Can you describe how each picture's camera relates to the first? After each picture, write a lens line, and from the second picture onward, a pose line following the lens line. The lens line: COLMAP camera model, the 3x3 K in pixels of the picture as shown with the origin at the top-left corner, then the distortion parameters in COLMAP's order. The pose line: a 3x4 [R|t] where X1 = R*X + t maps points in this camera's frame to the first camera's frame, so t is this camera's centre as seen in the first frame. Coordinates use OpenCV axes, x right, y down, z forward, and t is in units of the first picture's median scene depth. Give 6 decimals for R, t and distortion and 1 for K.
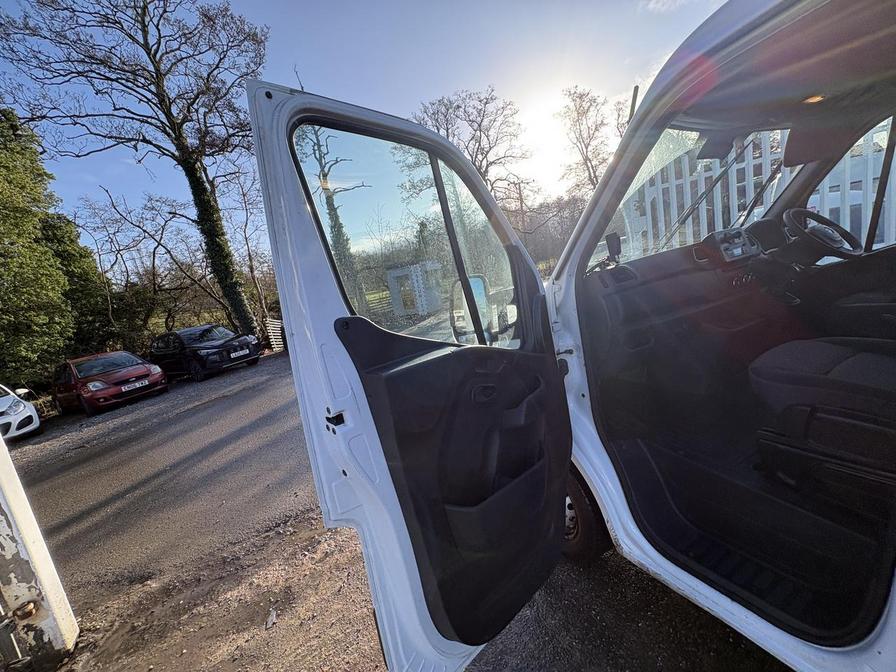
lens RADIAL K [[357.3, 0, 446.7], [0, 357.3, 338.9], [0, 0, 1]] dist [-0.000021, 0.000244]
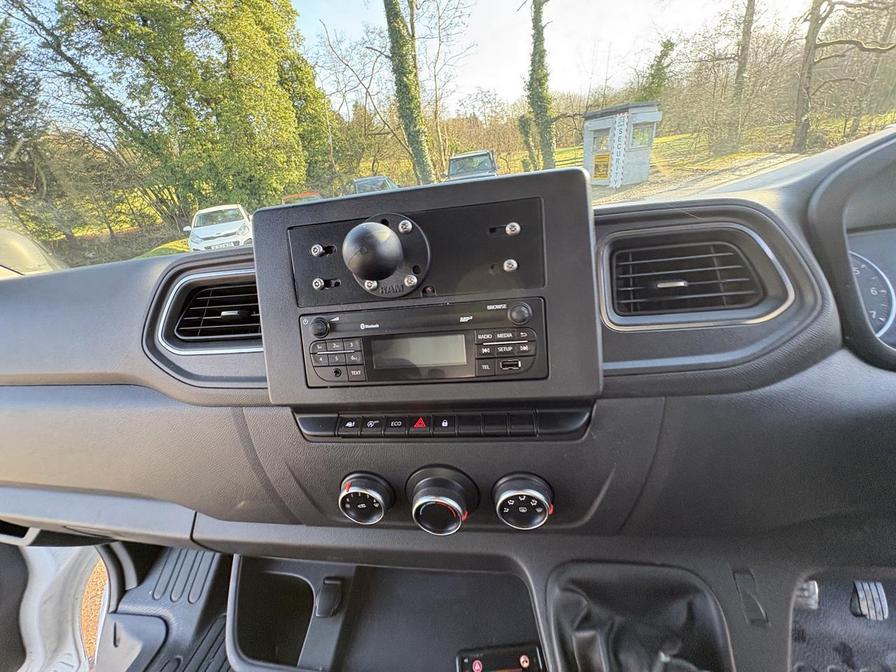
lens RADIAL K [[357.3, 0, 446.9], [0, 357.3, 337.8], [0, 0, 1]] dist [-0.000021, 0.000244]
pose [[0.832649, 0.312743, -0.457043, 0.102495], [-0.125577, 0.910409, 0.394191, -0.034944], [0.539376, -0.270829, 0.797324, 0.102245]]
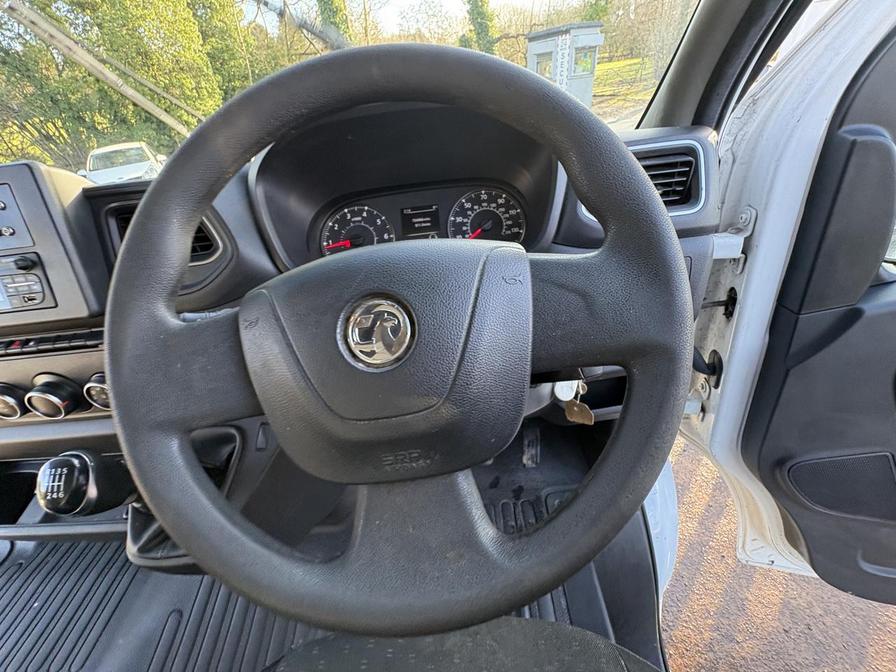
lens RADIAL K [[357.3, 0, 448.0], [0, 357.3, 339.4], [0, 0, 1]] dist [-0.000021, 0.000244]
pose [[0.892469, 0.323150, -0.314758, 0.133591], [-0.124185, 0.846781, 0.517243, -0.042036], [0.433678, -0.422536, 0.795856, 0.108522]]
